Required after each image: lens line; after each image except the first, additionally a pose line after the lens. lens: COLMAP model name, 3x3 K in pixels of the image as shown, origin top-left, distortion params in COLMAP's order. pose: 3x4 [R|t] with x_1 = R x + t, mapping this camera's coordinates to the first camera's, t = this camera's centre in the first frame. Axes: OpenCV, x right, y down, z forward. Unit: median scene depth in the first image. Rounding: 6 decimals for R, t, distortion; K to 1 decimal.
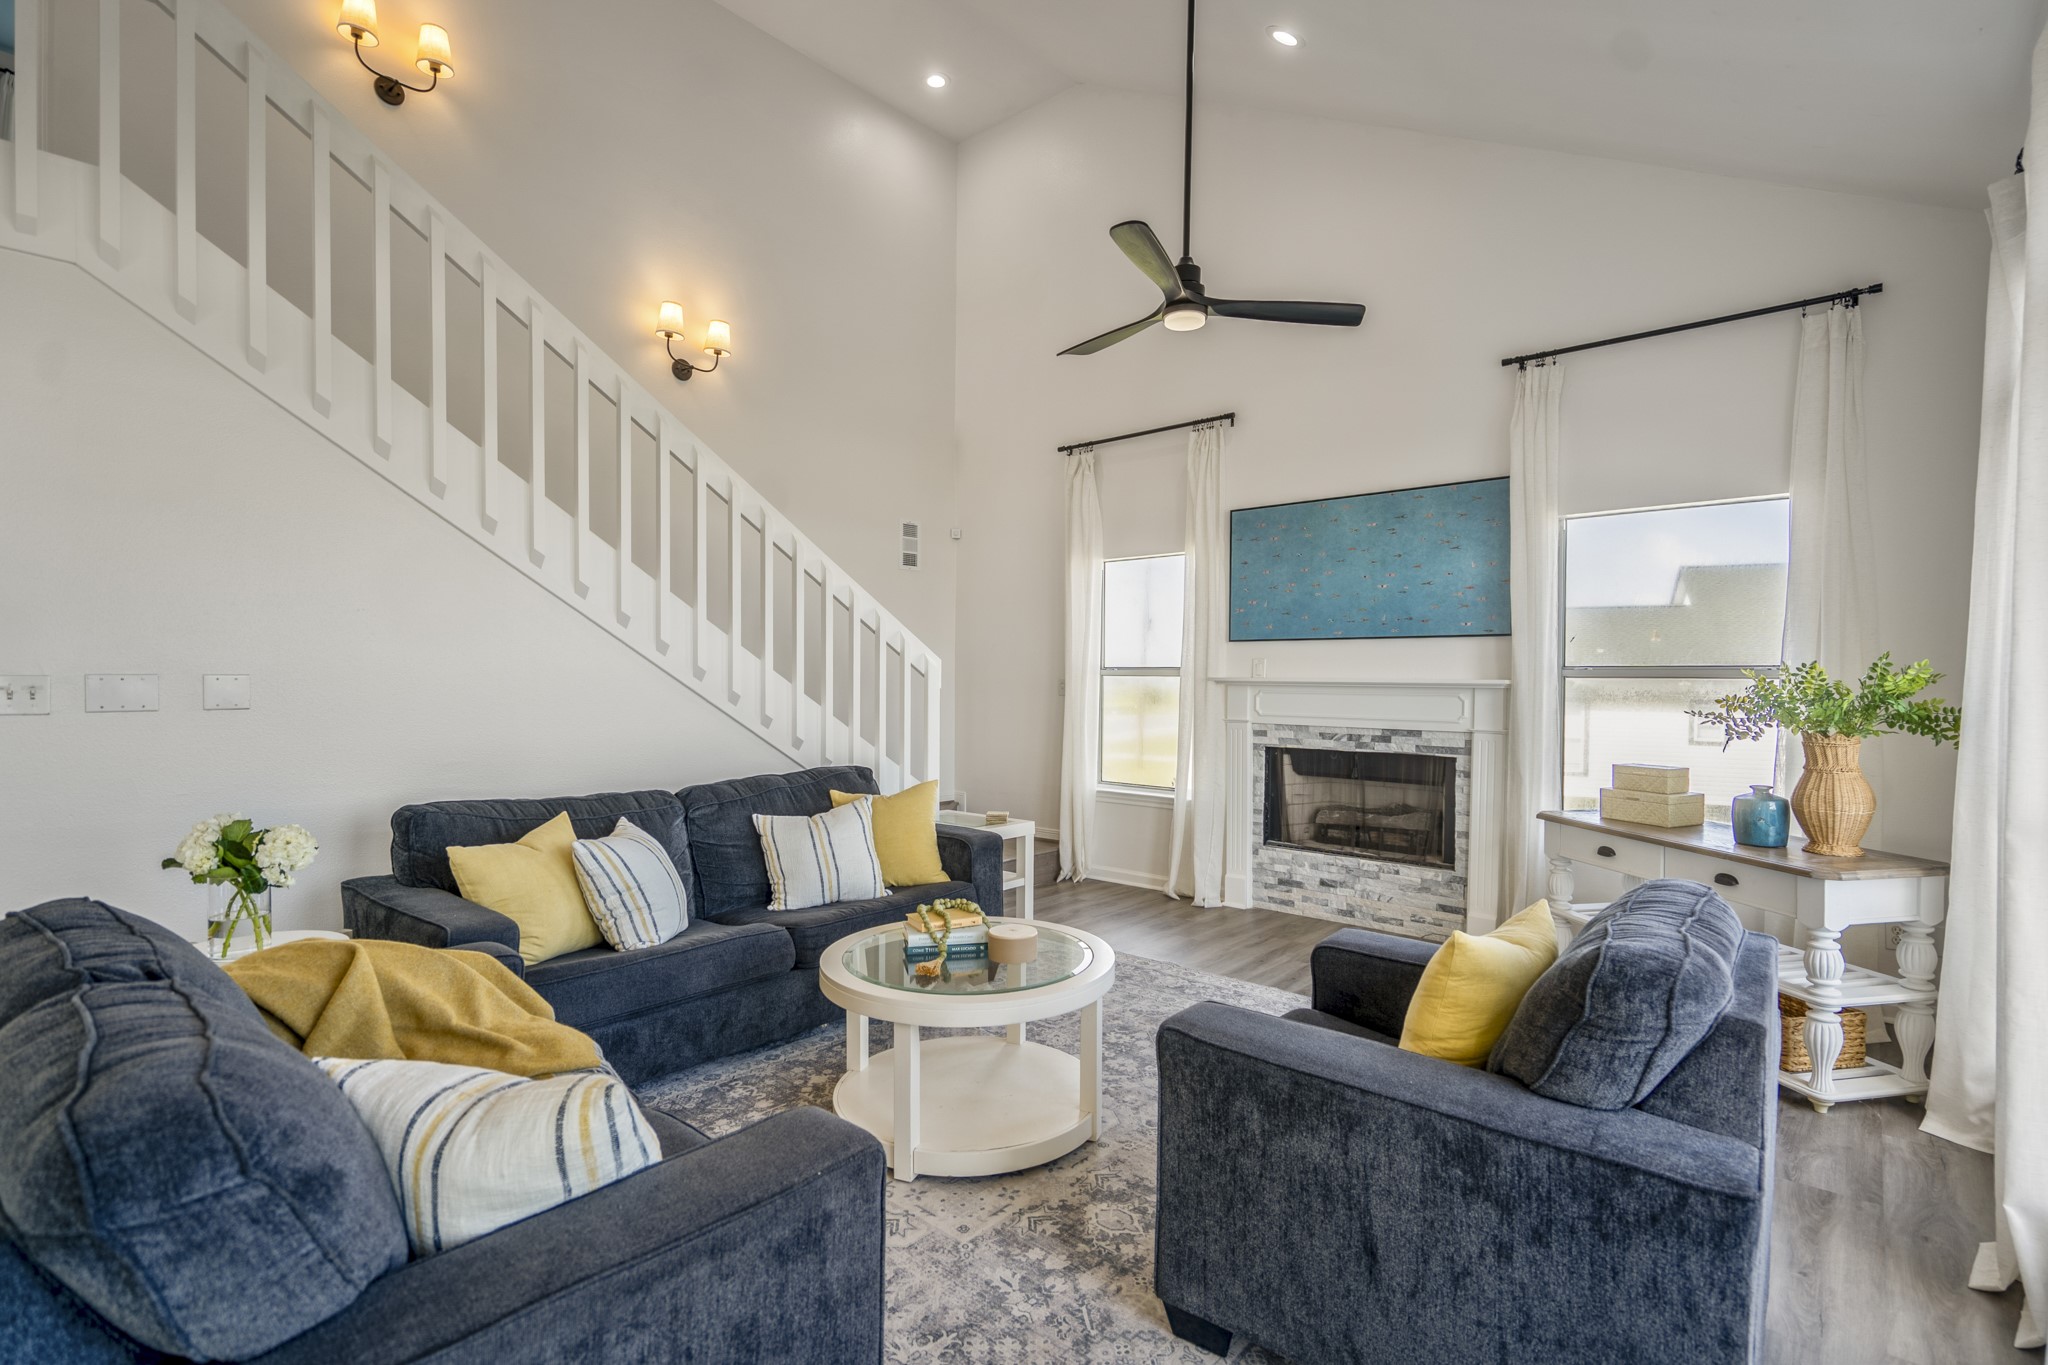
lens RADIAL K [[949.0, 0, 1044.5], [0, 949.0, 694.8], [0, 0, 1]] dist [0.006284, -0.003030]
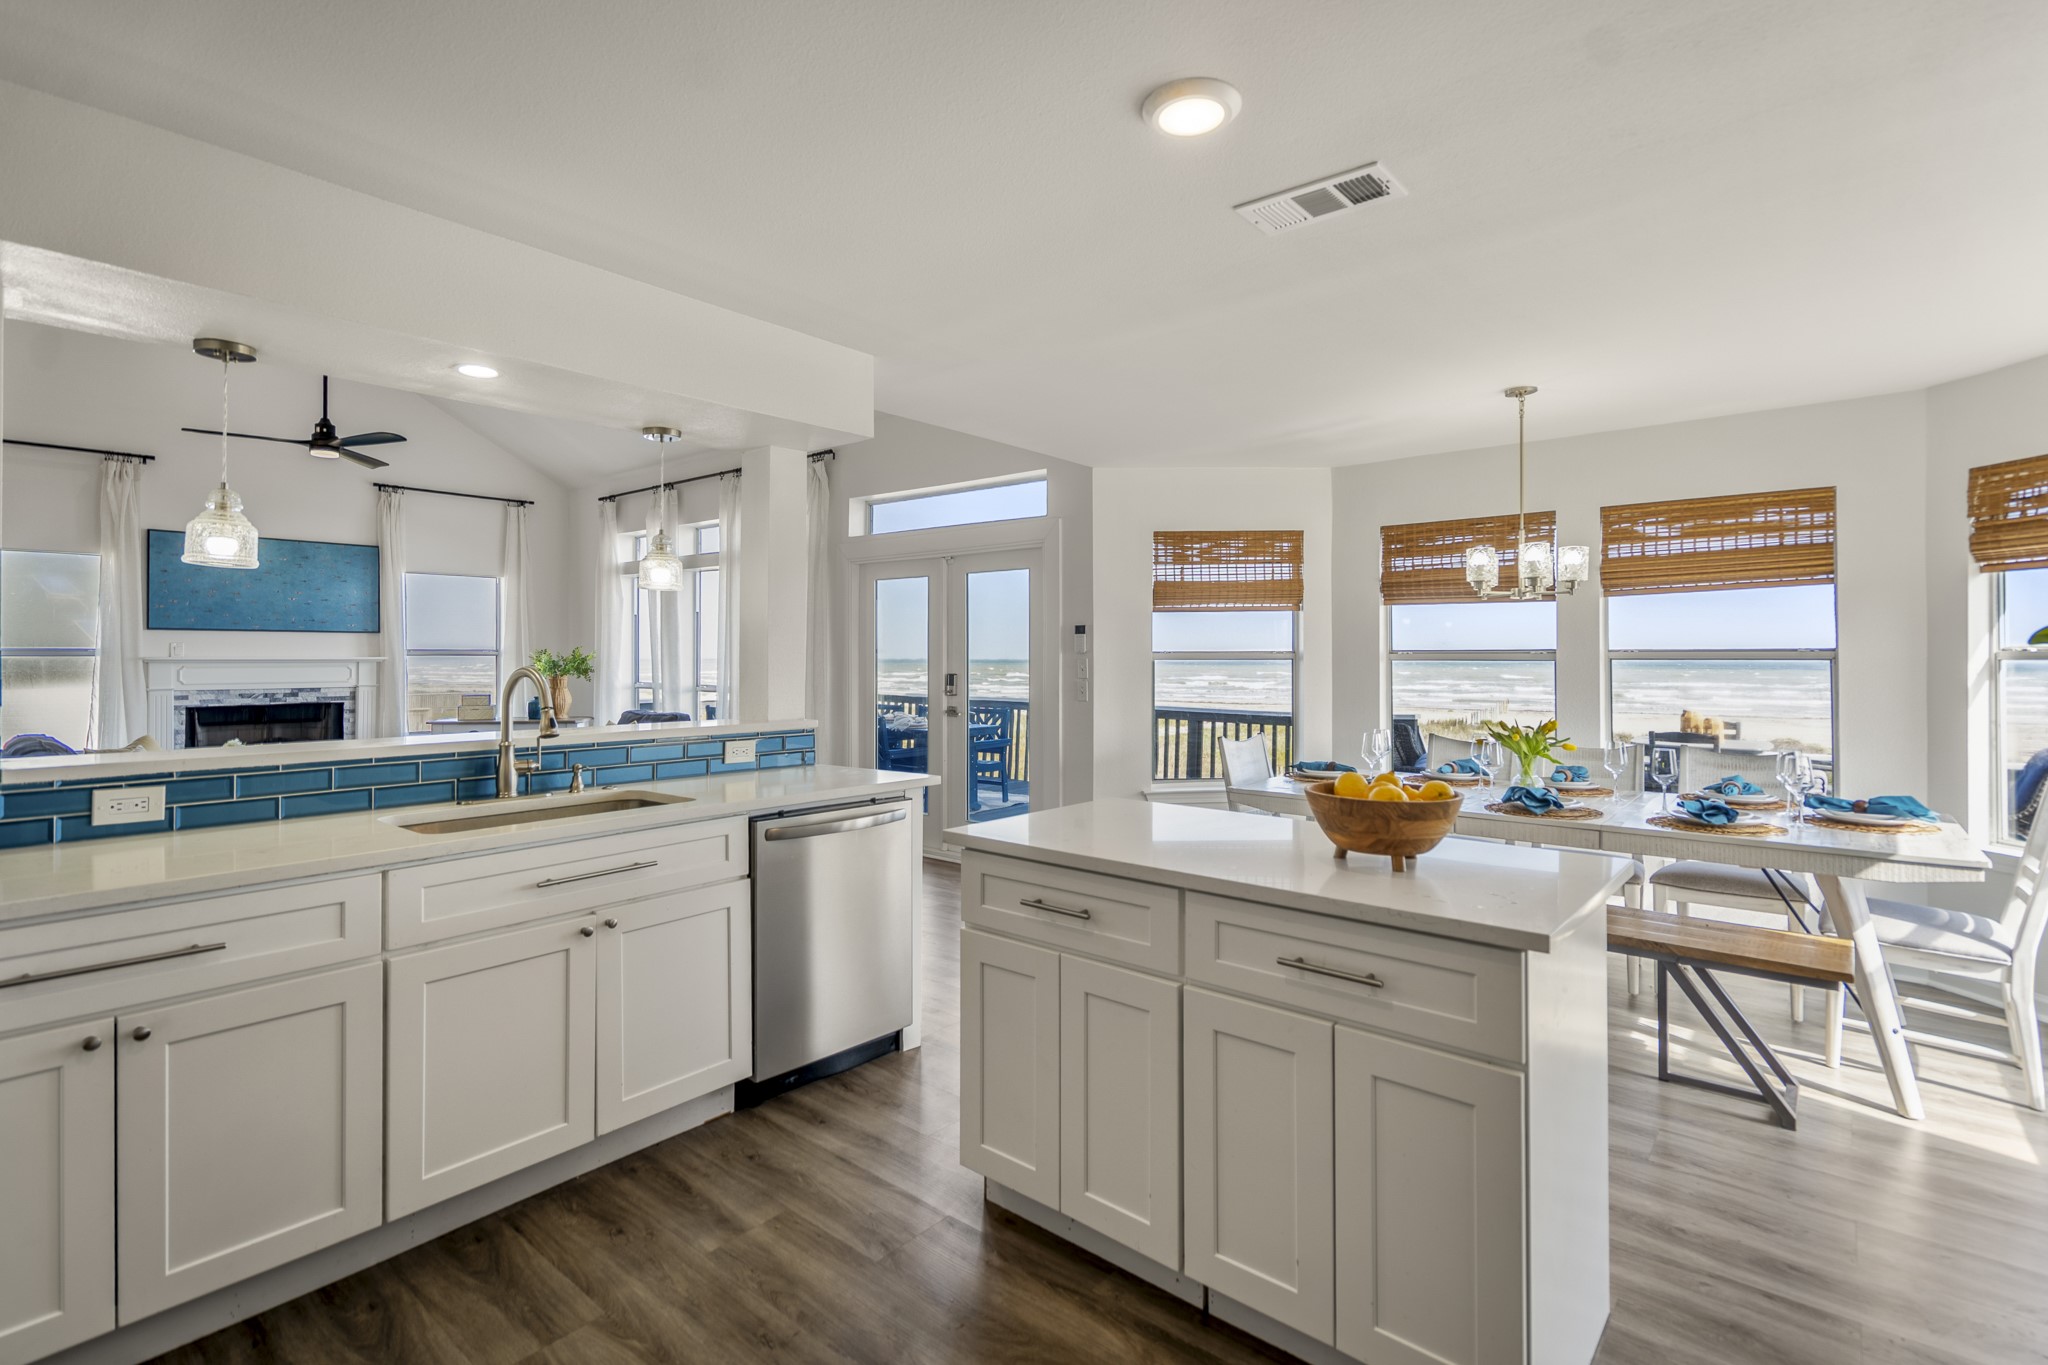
lens RADIAL K [[949.0, 0, 1023.7], [0, 949.0, 649.7], [0, 0, 1]] dist [0.006284, -0.003030]
pose [[-0.022346, 0.001020, 0.999750, -1.415498], [0.018239, 0.999833, -0.000612, -0.006532], [-0.999584, 0.018221, -0.022361, -0.213951]]
